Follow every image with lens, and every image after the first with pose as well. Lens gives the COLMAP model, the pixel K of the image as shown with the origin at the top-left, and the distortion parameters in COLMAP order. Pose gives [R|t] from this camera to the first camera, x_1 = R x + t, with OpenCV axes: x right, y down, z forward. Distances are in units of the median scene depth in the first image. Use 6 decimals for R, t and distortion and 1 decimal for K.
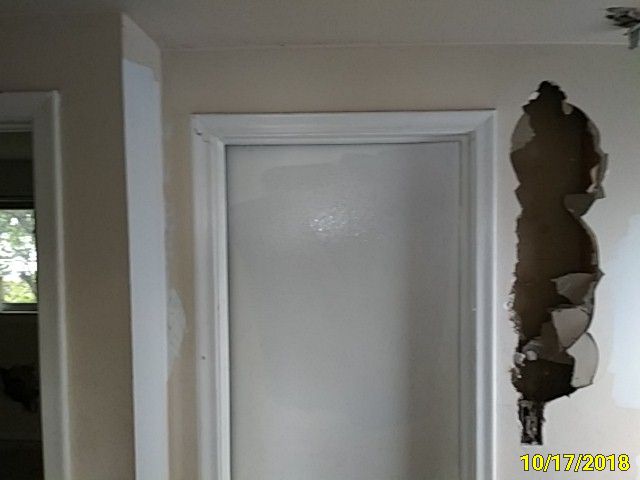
lens RADIAL K [[525.0, 0, 314.3], [0, 525.0, 235.9], [0, 0, 1]] dist [0.051913, -0.081050]
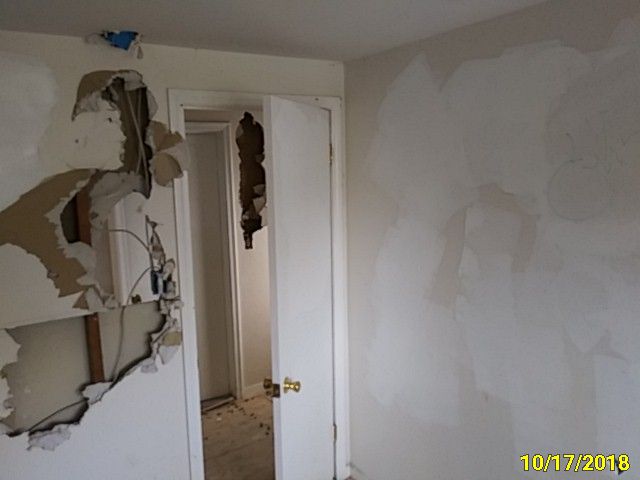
lens RADIAL K [[525.0, 0, 325.2], [0, 525.0, 243.6], [0, 0, 1]] dist [0.051913, -0.081050]
pose [[0.829760, -0.092391, 0.550421, -0.738999], [0.038429, 0.993320, 0.108803, 0.091802], [-0.556796, -0.069128, 0.827767, -1.432168]]
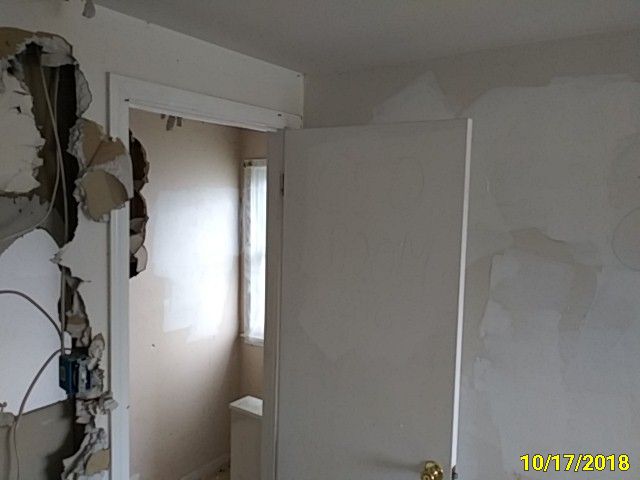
lens RADIAL K [[525.0, 0, 339.1], [0, 525.0, 241.3], [0, 0, 1]] dist [0.051913, -0.081050]
pose [[0.541150, -0.046942, 0.839615, -0.845377], [0.010356, 0.998737, 0.049163, 0.068925], [-0.840862, -0.017910, 0.540953, -0.820265]]
